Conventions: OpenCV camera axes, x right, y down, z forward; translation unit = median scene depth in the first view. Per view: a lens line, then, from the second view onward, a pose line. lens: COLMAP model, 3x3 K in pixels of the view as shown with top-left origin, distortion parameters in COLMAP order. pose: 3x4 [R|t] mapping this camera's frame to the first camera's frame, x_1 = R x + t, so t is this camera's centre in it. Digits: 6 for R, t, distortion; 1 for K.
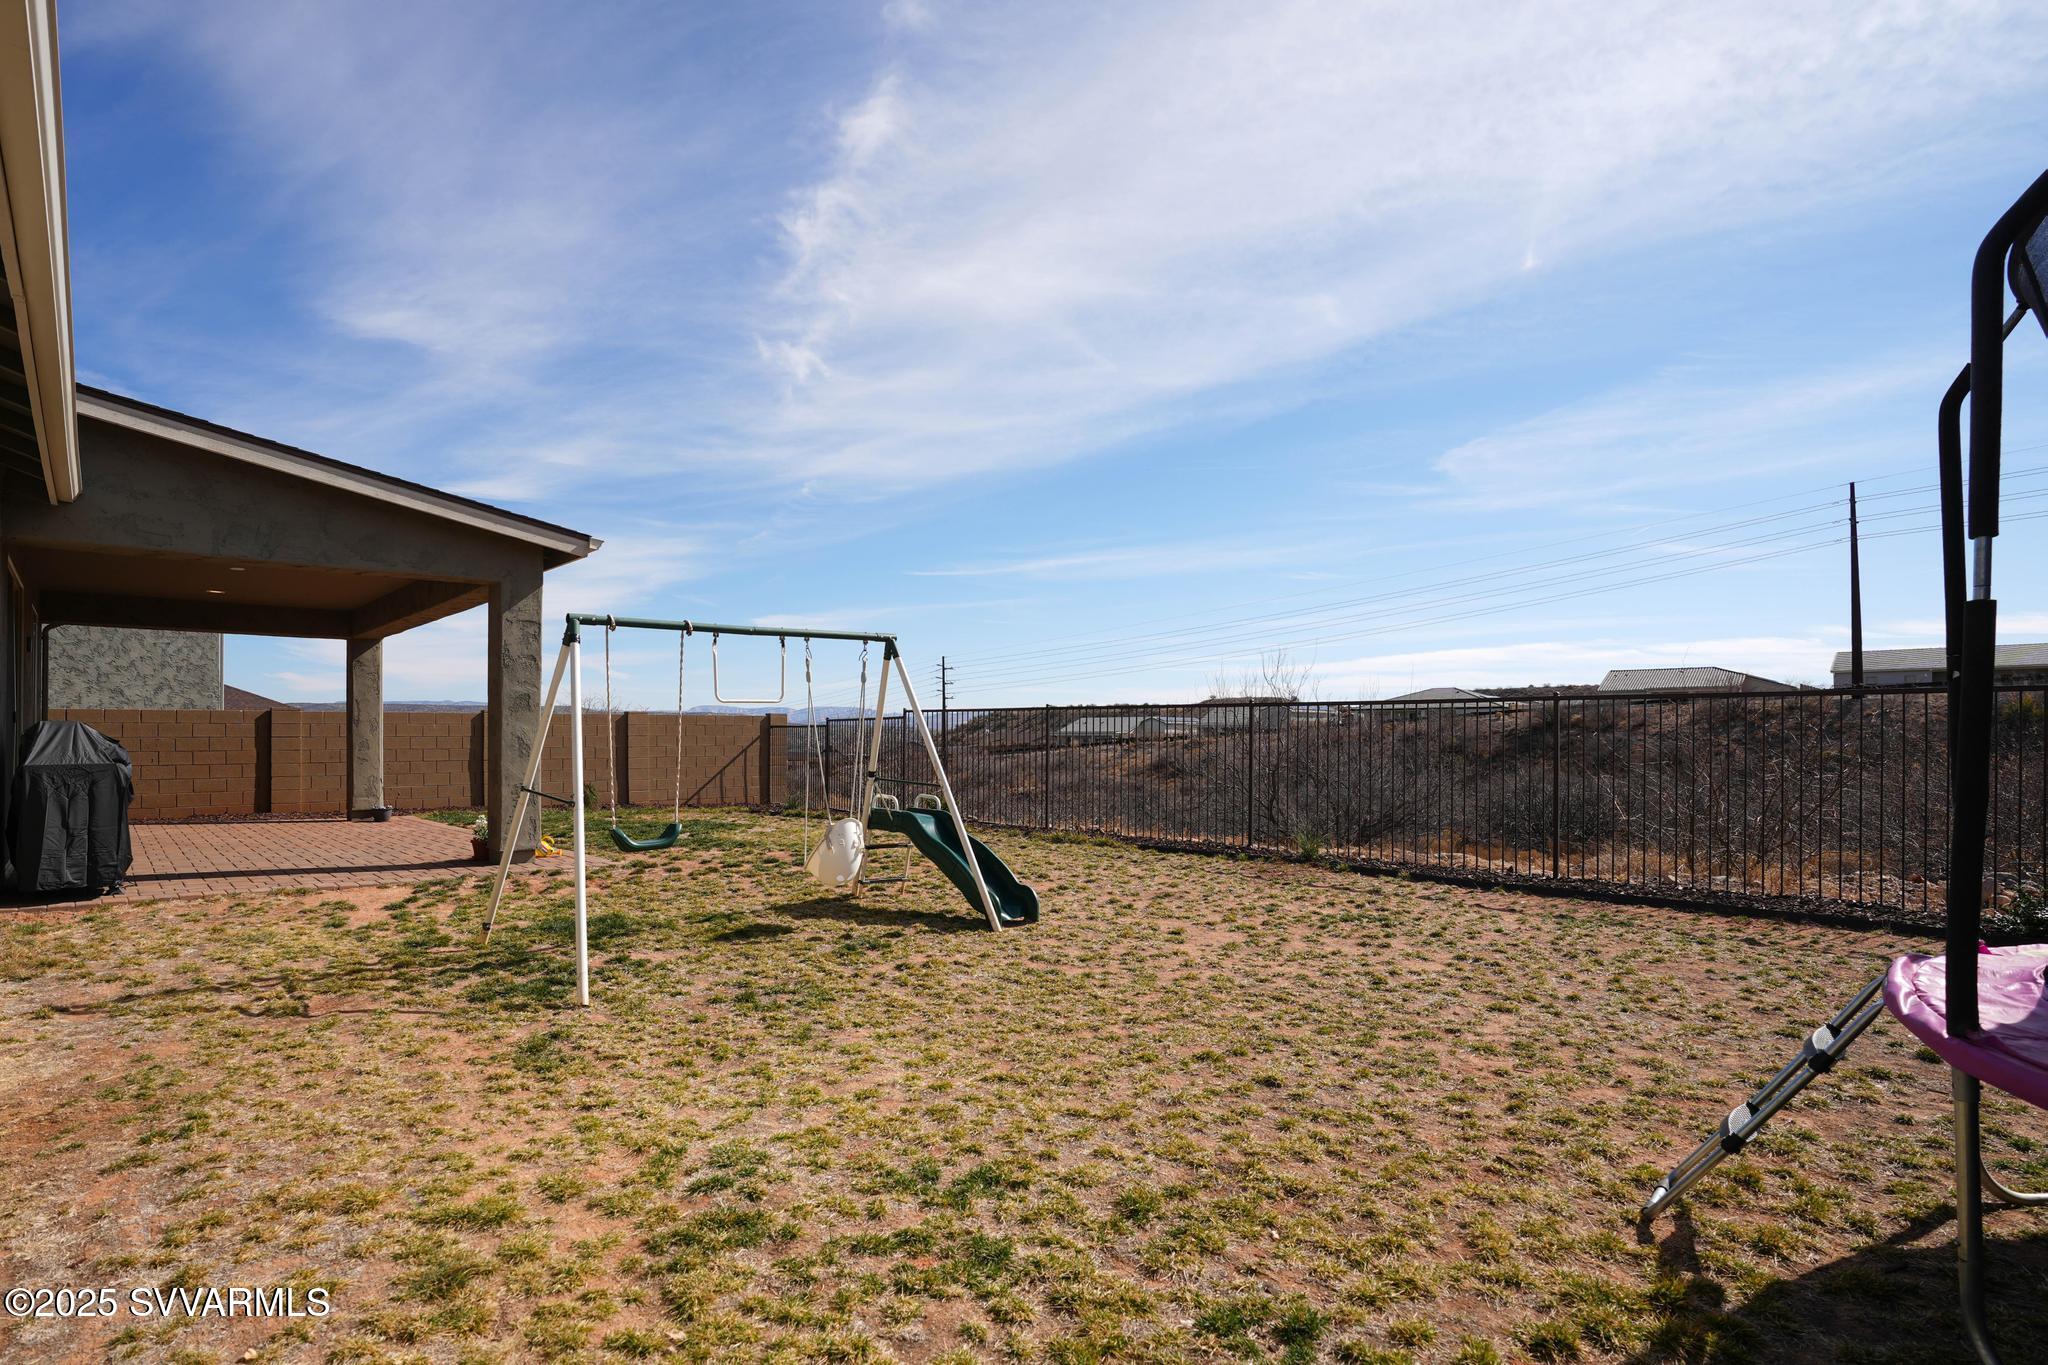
lens RADIAL K [[974.0, 0, 986.4], [0, 974.0, 715.9], [0, 0, 1]] dist [-0.027844, 0.000844]
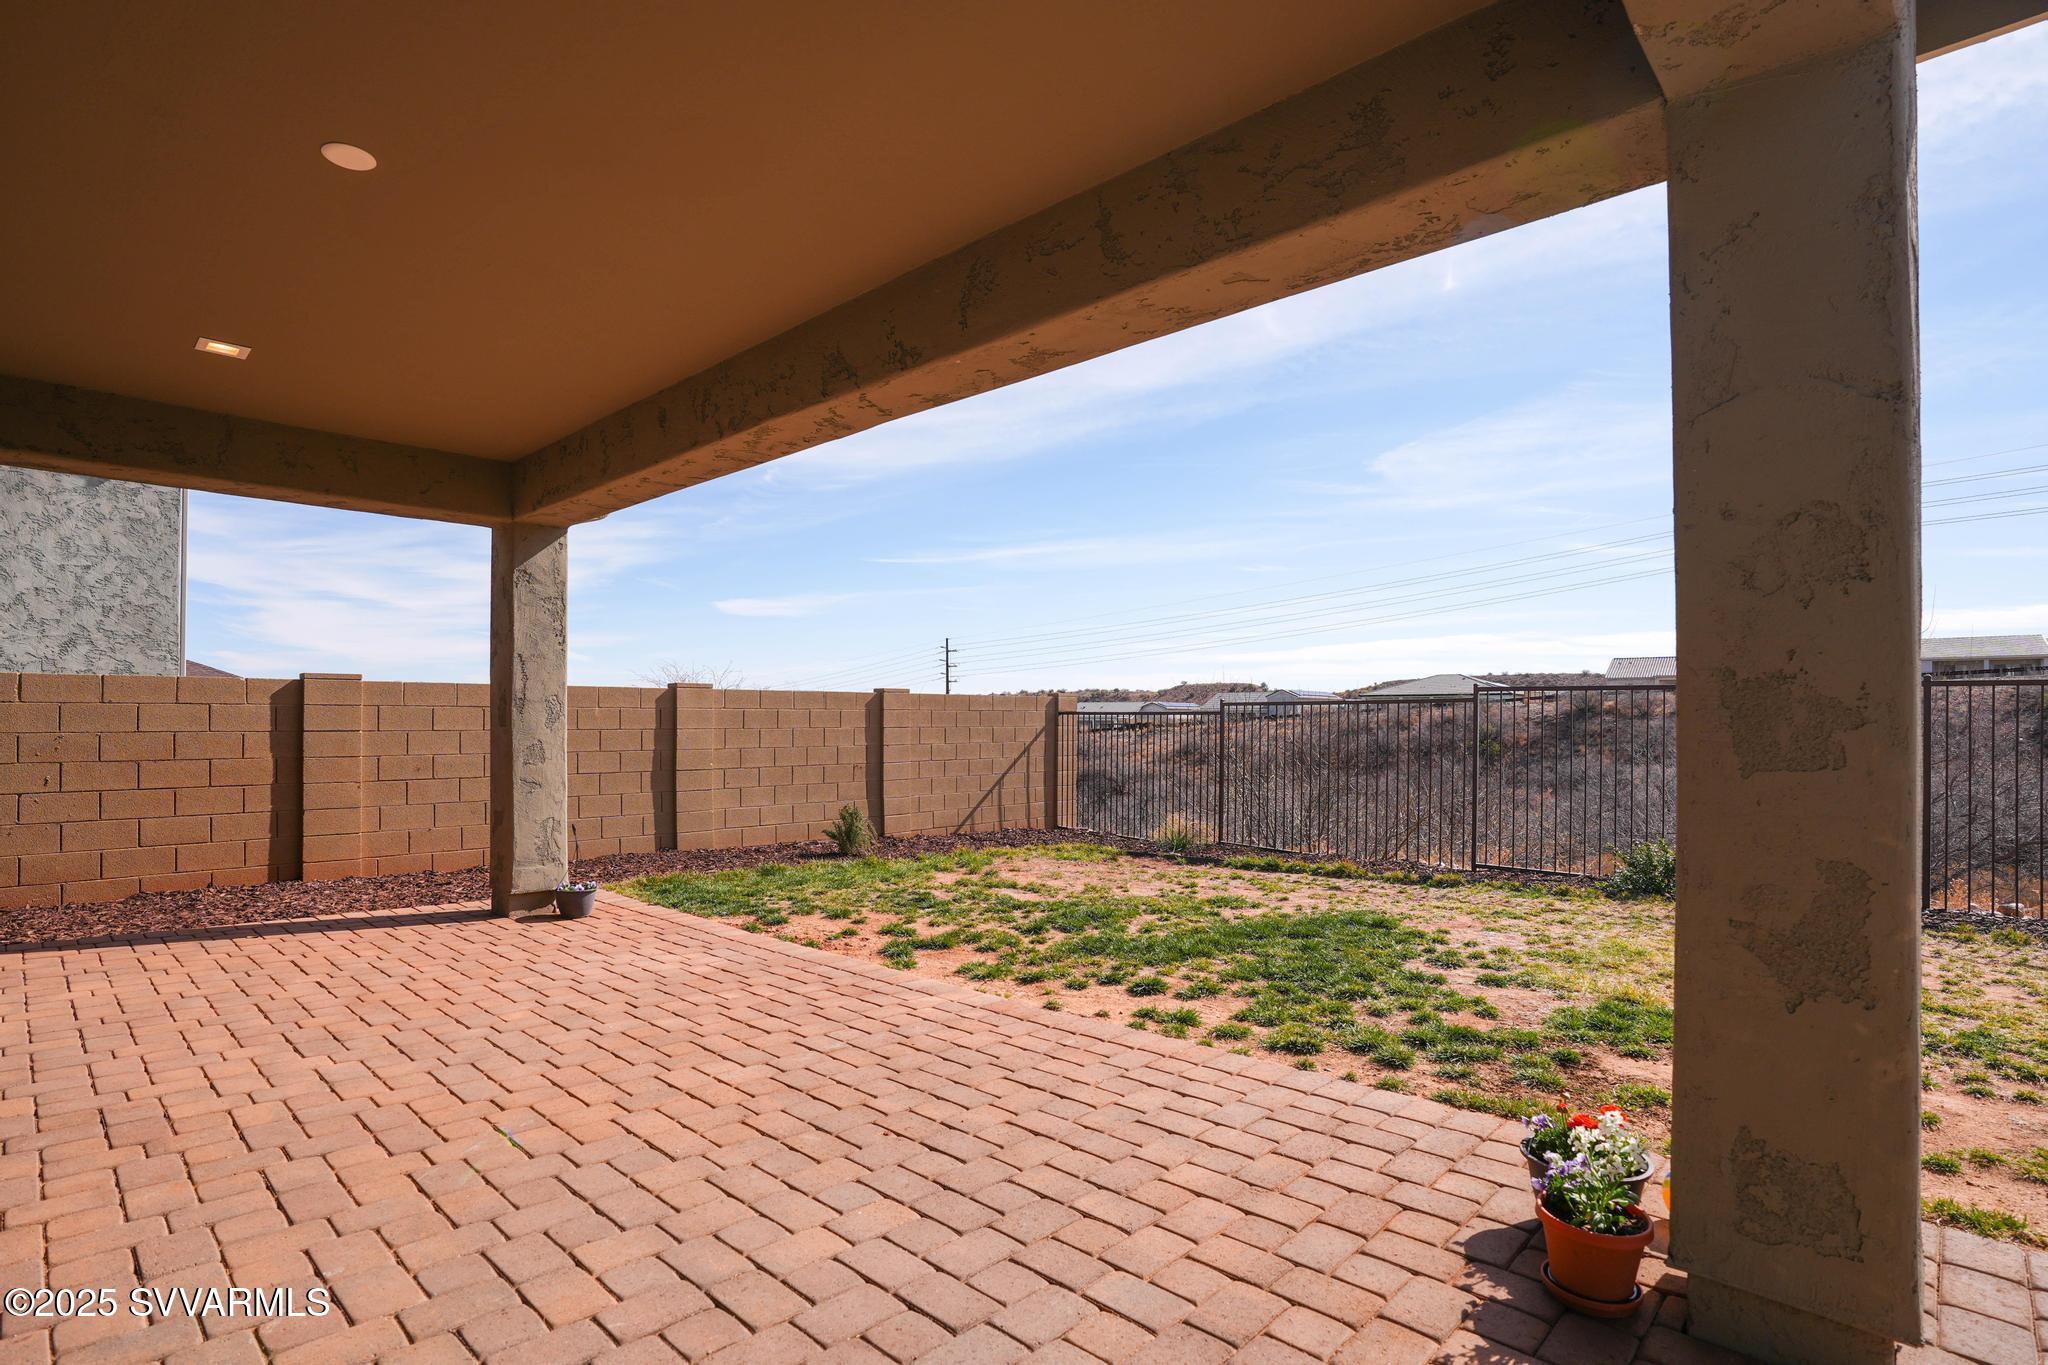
lens RADIAL K [[945.0, 0, 1024.0], [0, 945.0, 689.2], [0, 0, 1]] dist [-0.041631, 0.009689]
pose [[0.996127, 0.005325, 0.087769, -0.303850], [-0.004240, 0.999912, -0.012539, 0.003257], [-0.087828, 0.012118, 0.996062, 0.356949]]
